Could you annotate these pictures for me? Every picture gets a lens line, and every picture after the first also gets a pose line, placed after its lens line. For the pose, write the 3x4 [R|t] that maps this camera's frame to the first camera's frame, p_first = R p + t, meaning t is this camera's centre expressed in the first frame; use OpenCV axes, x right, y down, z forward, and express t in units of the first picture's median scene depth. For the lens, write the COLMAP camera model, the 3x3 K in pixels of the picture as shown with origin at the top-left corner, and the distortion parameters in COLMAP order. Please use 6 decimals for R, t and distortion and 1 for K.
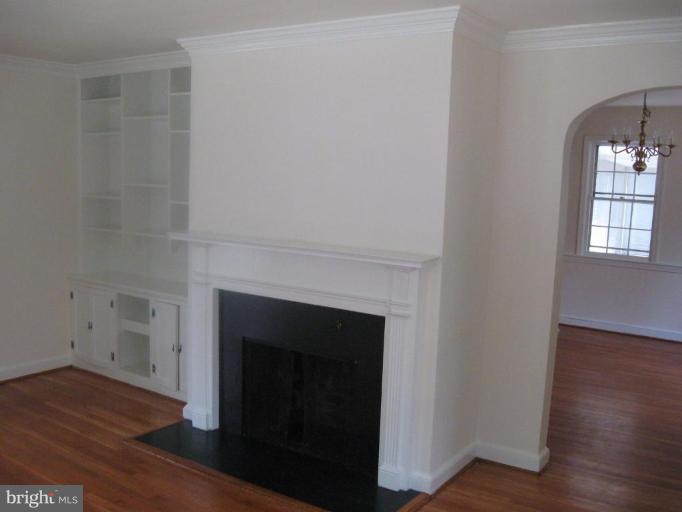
lens RADIAL K [[693.4, 0, 341.0], [0, 693.4, 256.0], [0, 0, 1]] dist [-0.115174, 0.024960]
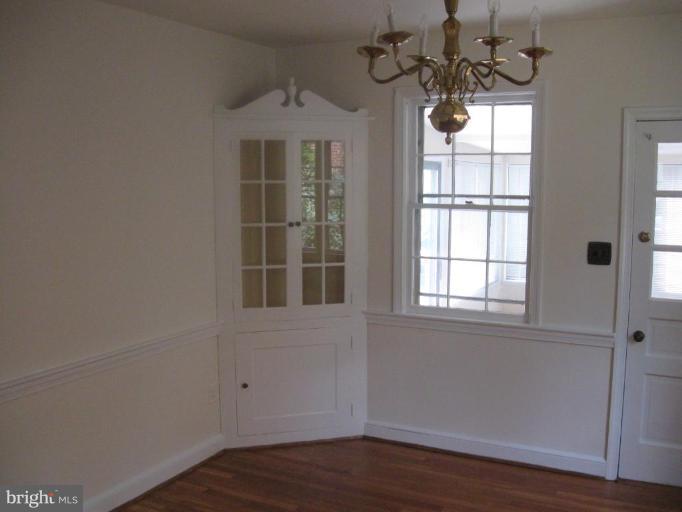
lens RADIAL K [[693.4, 0, 341.0], [0, 693.4, 256.0], [0, 0, 1]] dist [-0.115174, 0.024960]
pose [[0.991596, -0.051730, 0.118578, 0.251173], [0.053093, 0.998555, -0.008363, -0.045703], [-0.117974, 0.014588, 0.992909, 0.485793]]
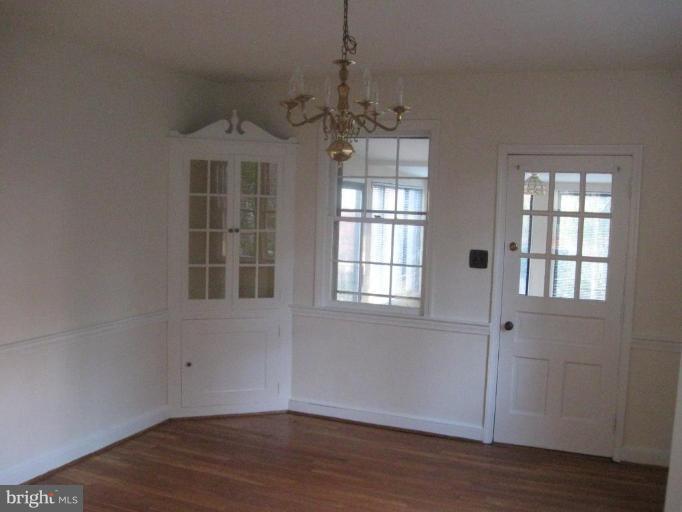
lens RADIAL K [[693.4, 0, 341.0], [0, 693.4, 256.0], [0, 0, 1]] dist [-0.115174, 0.024960]
pose [[0.978818, -0.024805, 0.203222, 0.246588], [0.032398, 0.998893, -0.034119, -0.027429], [-0.202151, 0.039980, 0.978538, 0.368726]]
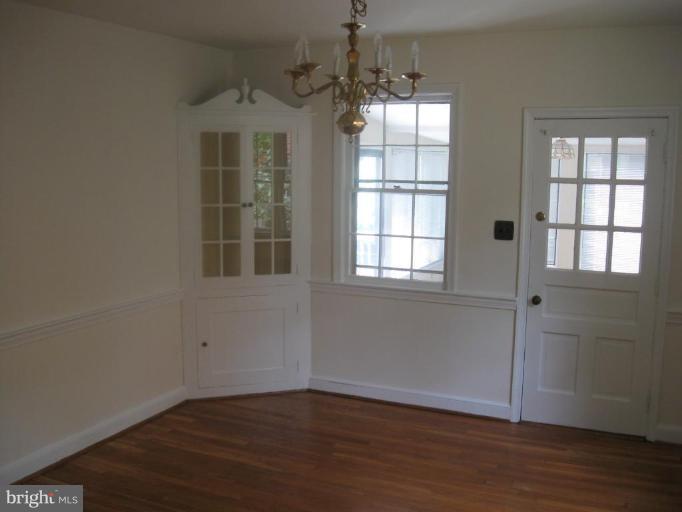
lens RADIAL K [[693.4, 0, 341.0], [0, 693.4, 256.0], [0, 0, 1]] dist [-0.115174, 0.024960]
pose [[0.984892, -0.053026, 0.164853, 0.258468], [0.050987, 0.998562, 0.016579, -0.036846], [-0.165495, -0.007923, 0.986179, 0.393839]]
